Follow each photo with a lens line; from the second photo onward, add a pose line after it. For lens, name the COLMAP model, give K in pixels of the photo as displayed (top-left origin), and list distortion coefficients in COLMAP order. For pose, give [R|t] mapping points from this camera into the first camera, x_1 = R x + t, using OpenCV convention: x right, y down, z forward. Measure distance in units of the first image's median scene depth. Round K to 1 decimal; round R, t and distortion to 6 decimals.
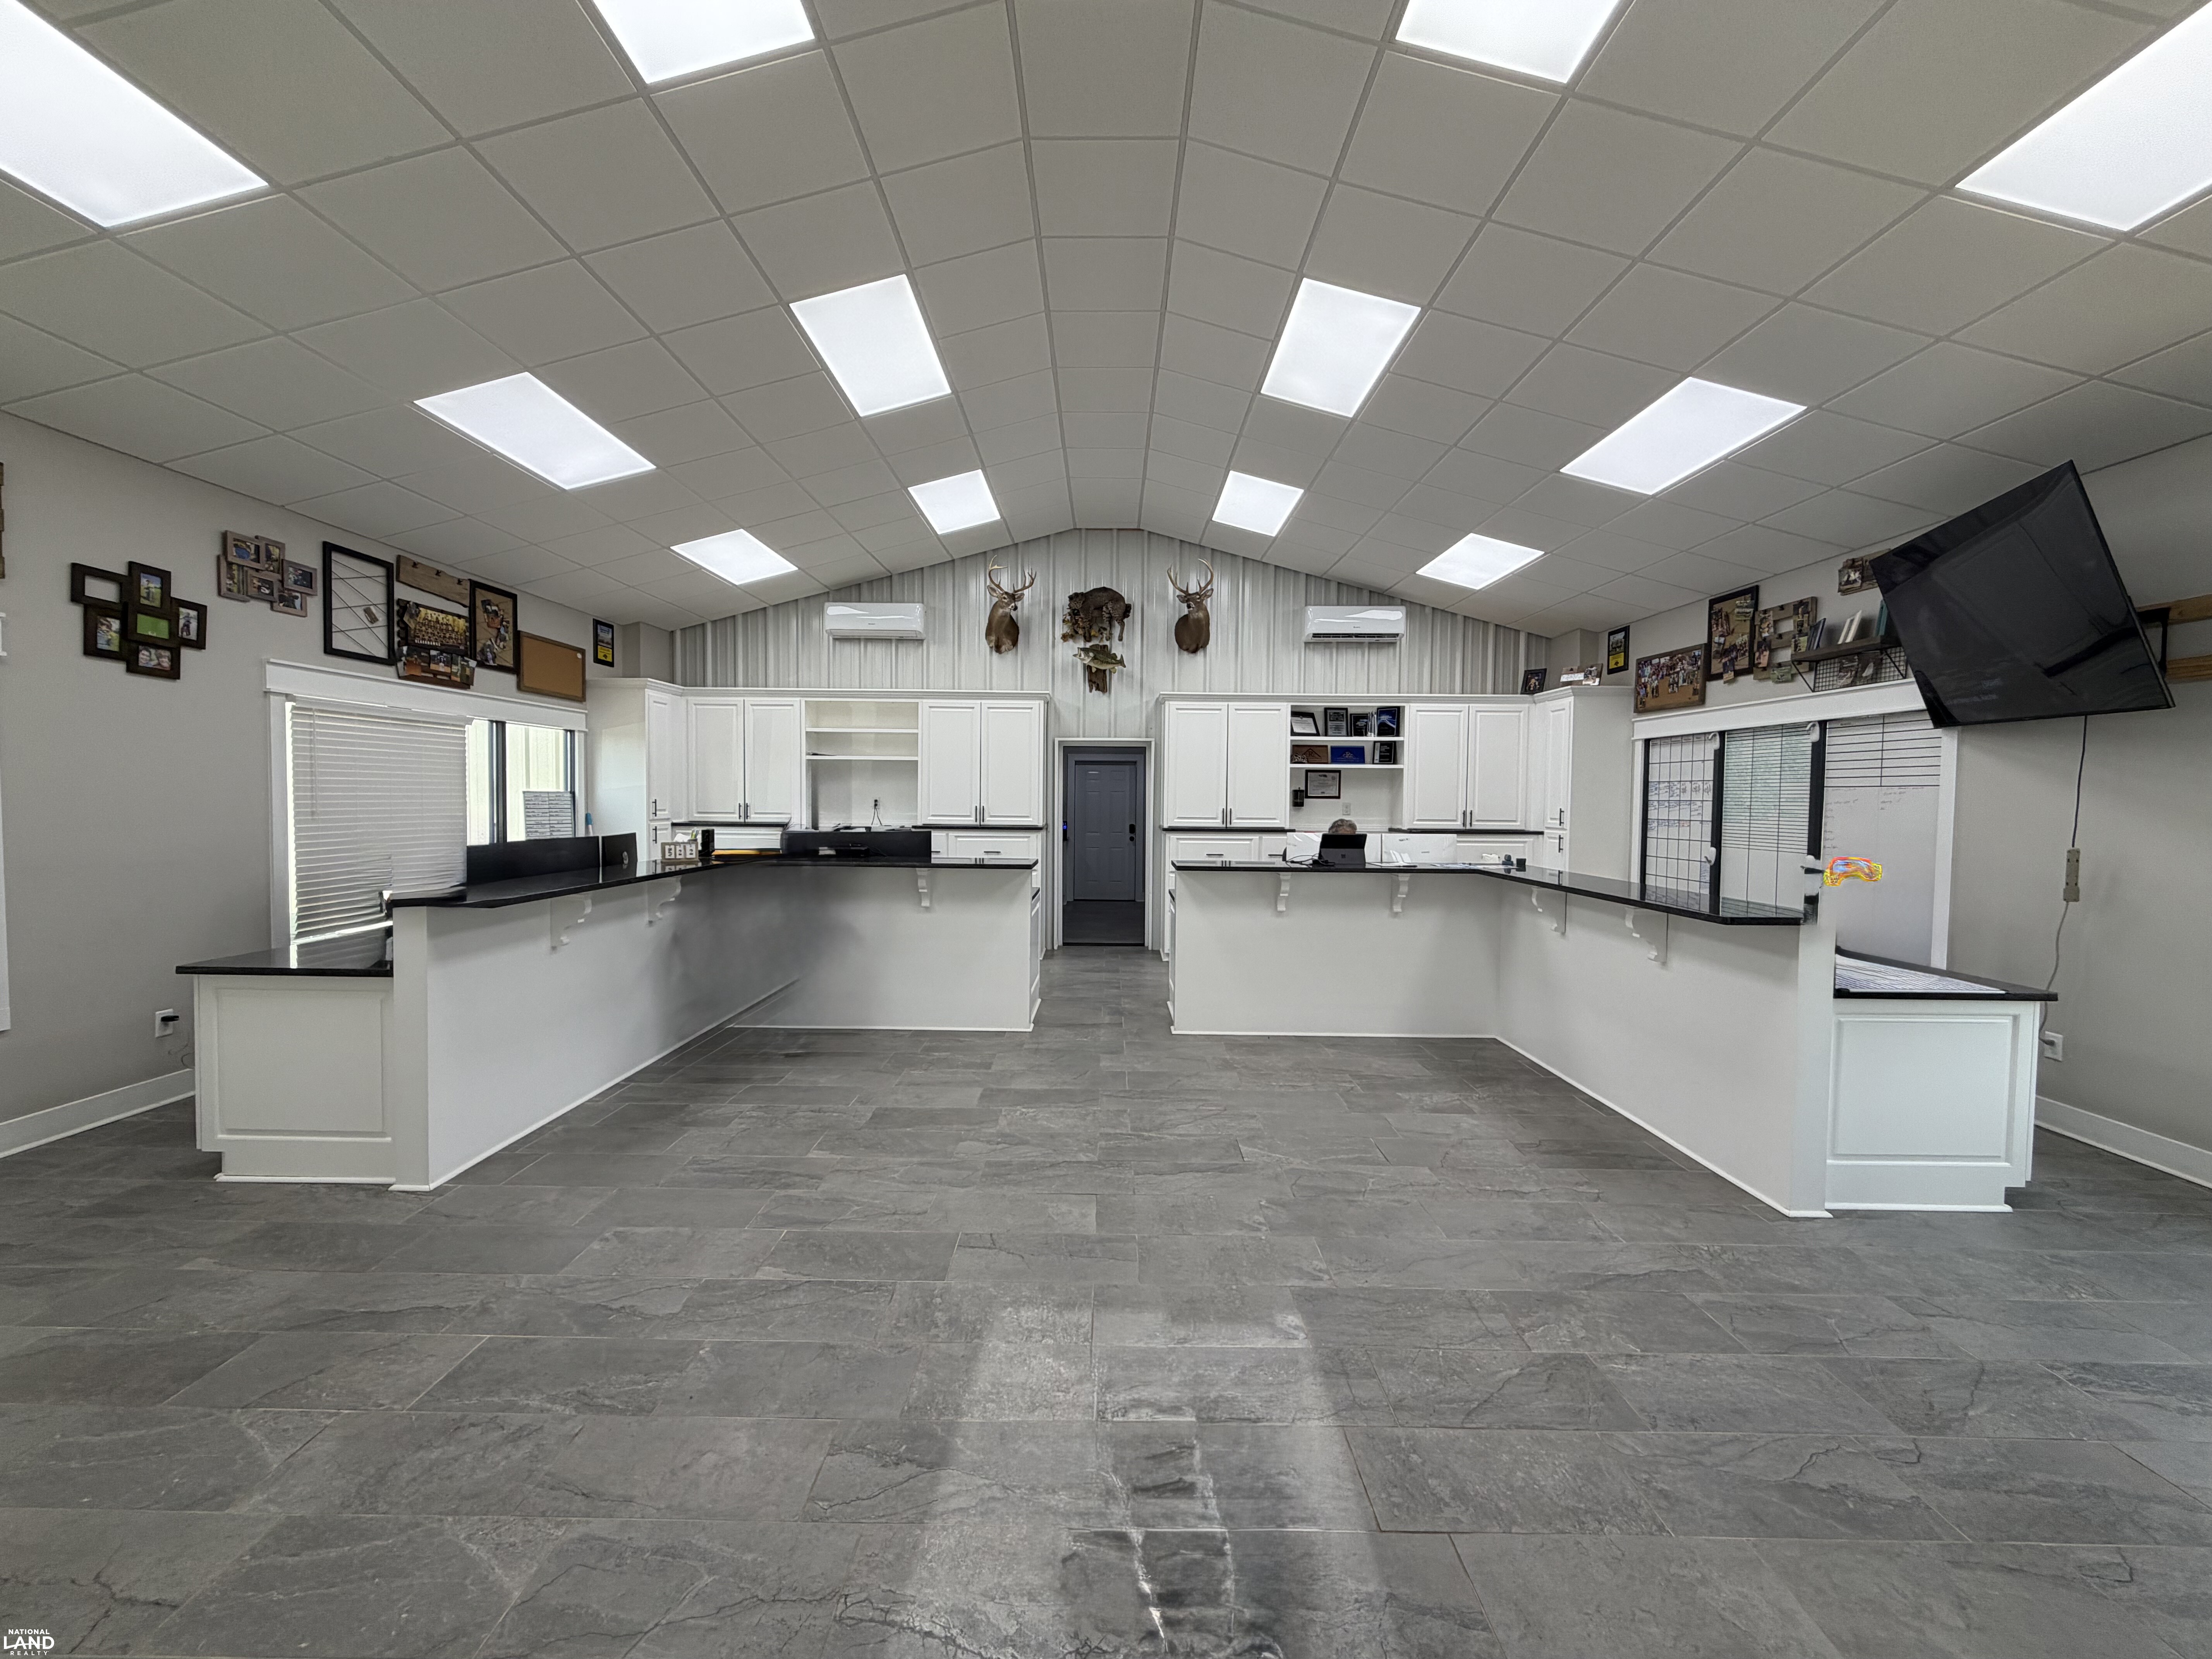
lens RADIAL K [[881.1, 0, 1096.5], [0, 881.1, 829.9], [0, 0, 1]] dist [-0.001367, 0.000580]
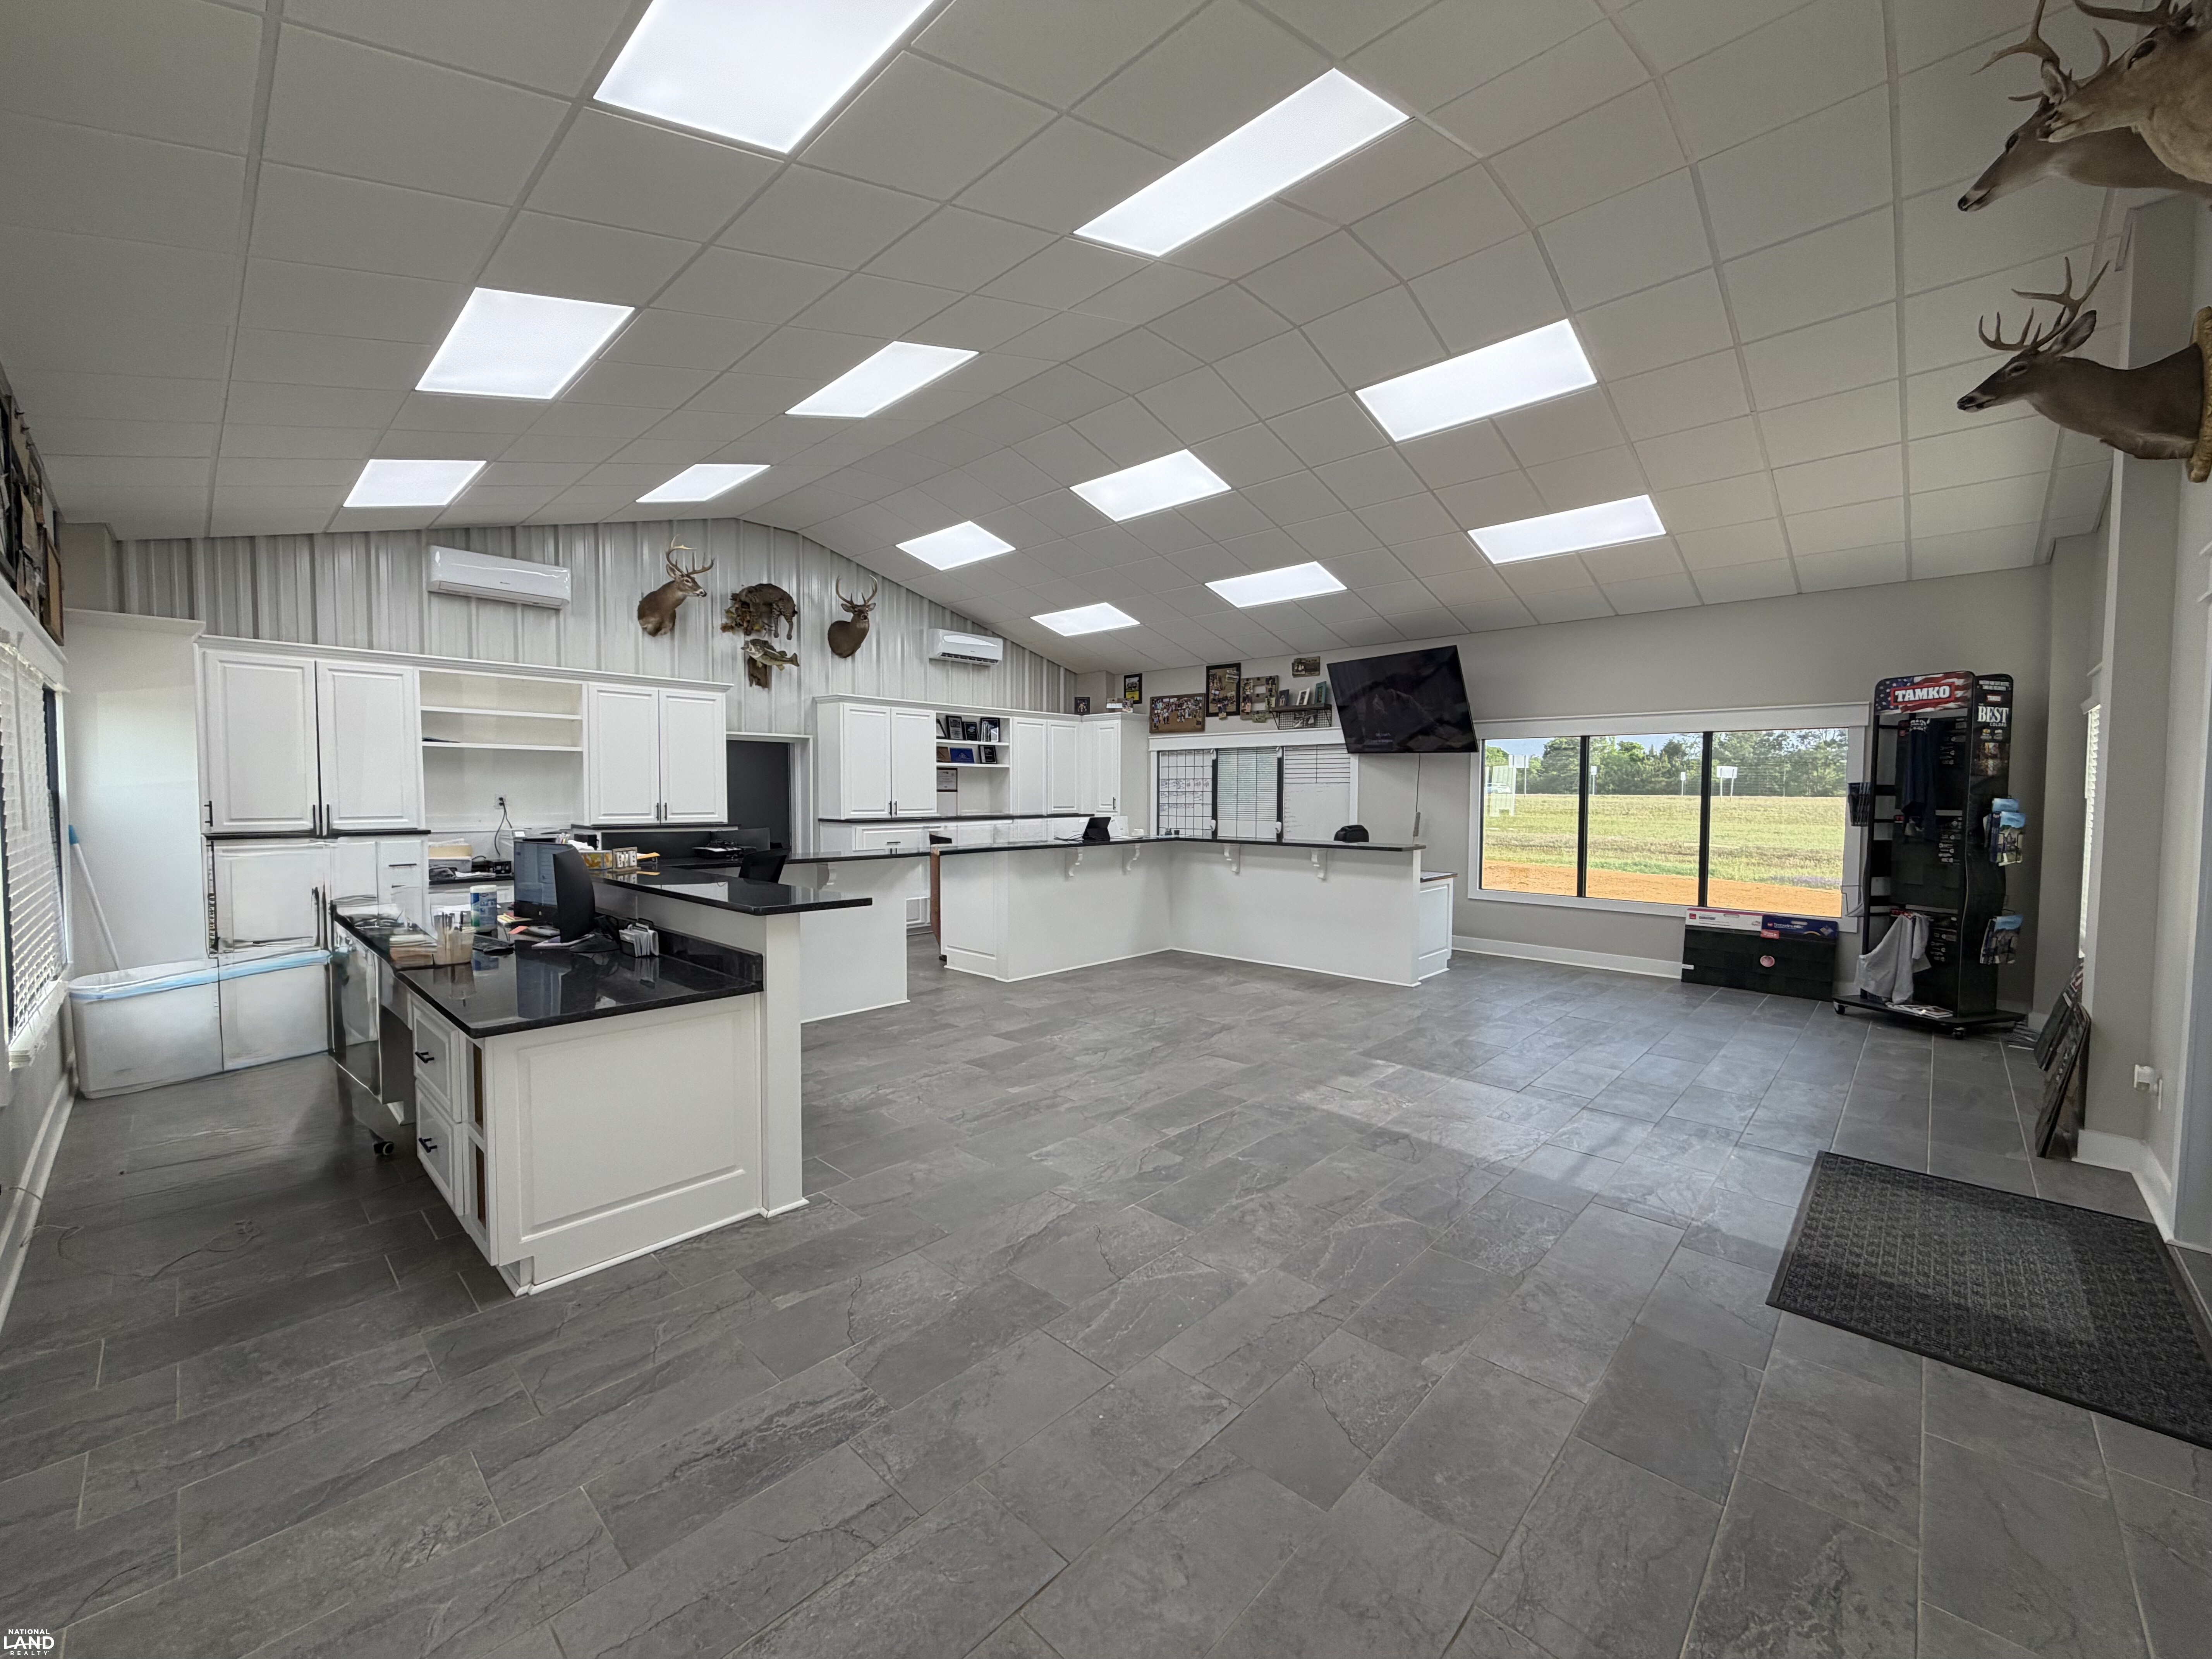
lens RADIAL K [[881.1, 0, 1100.1], [0, 881.1, 830.3], [0, 0, 1]] dist [-0.001367, 0.000580]
pose [[0.678833, -0.040755, 0.733161, -0.564385], [0.032495, 0.999148, 0.025453, -0.008308], [-0.733573, 0.006546, 0.679579, 0.046344]]
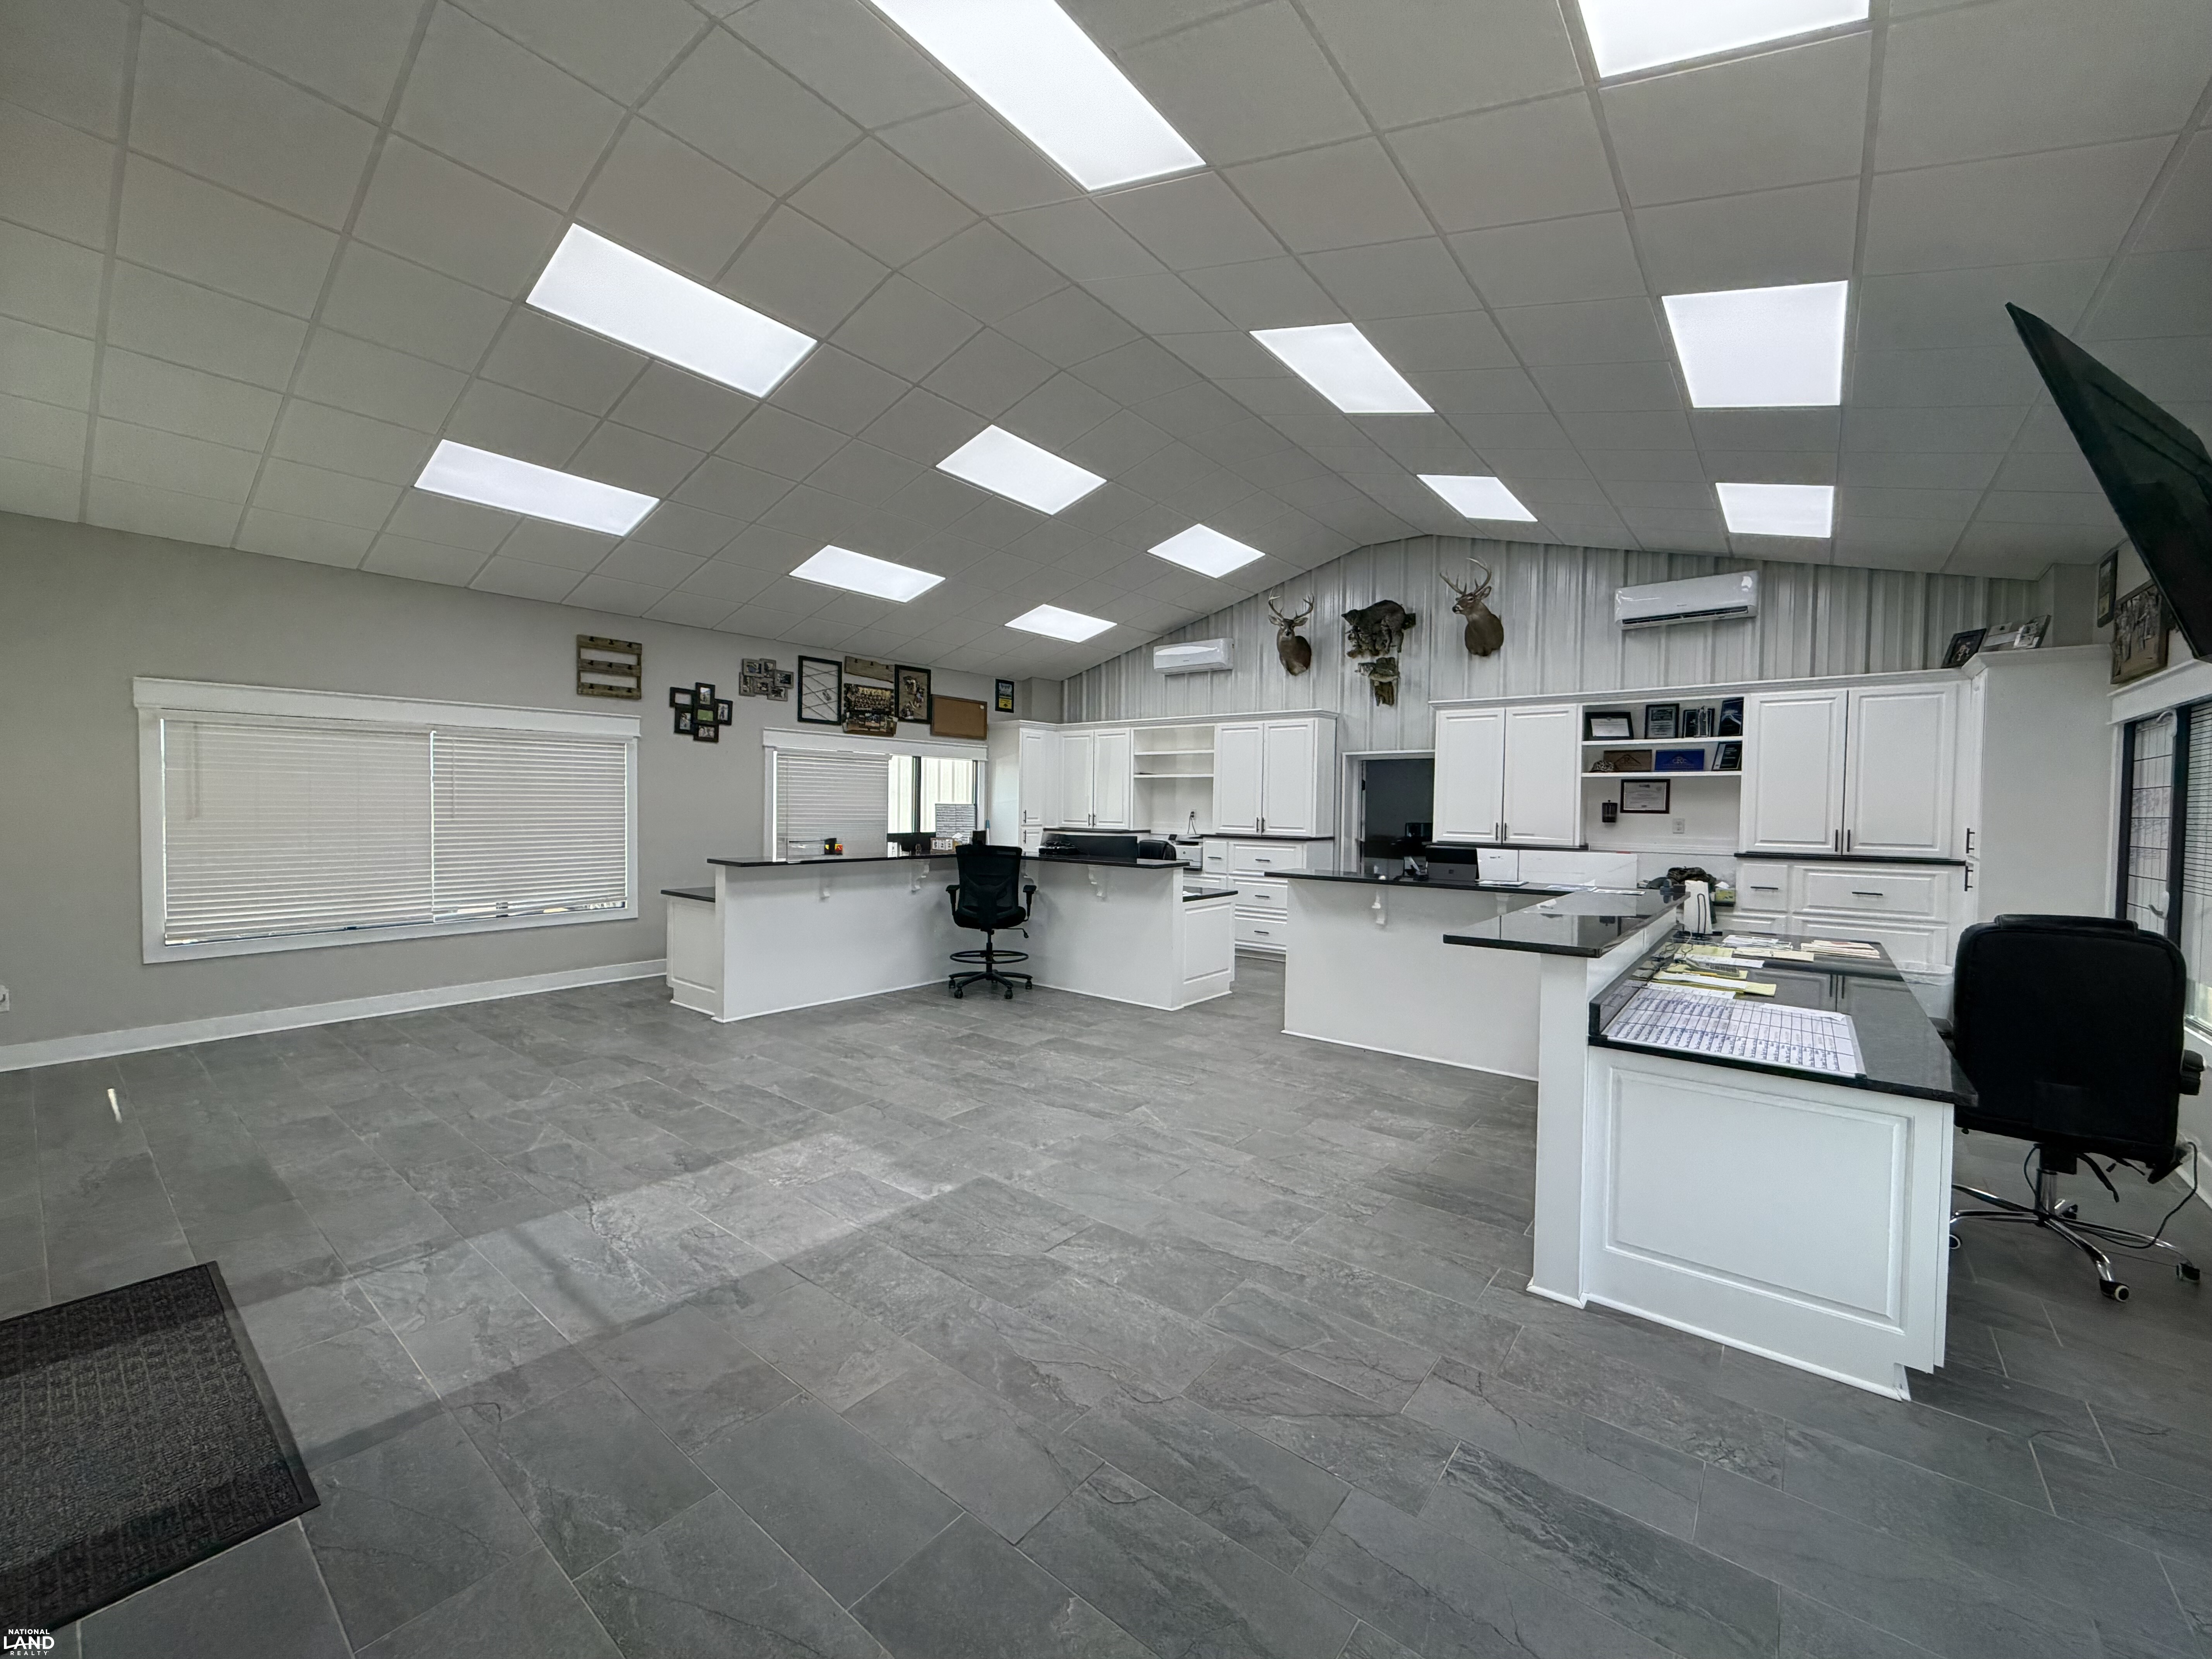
lens RADIAL K [[881.1, 0, 1097.8], [0, 881.1, 831.7], [0, 0, 1]] dist [-0.001367, 0.000580]
pose [[0.785728, 0.019067, -0.618278, 0.435741], [-0.029739, 0.999533, -0.006969, 0.003934], [0.617856, 0.023863, 0.785929, 0.022308]]
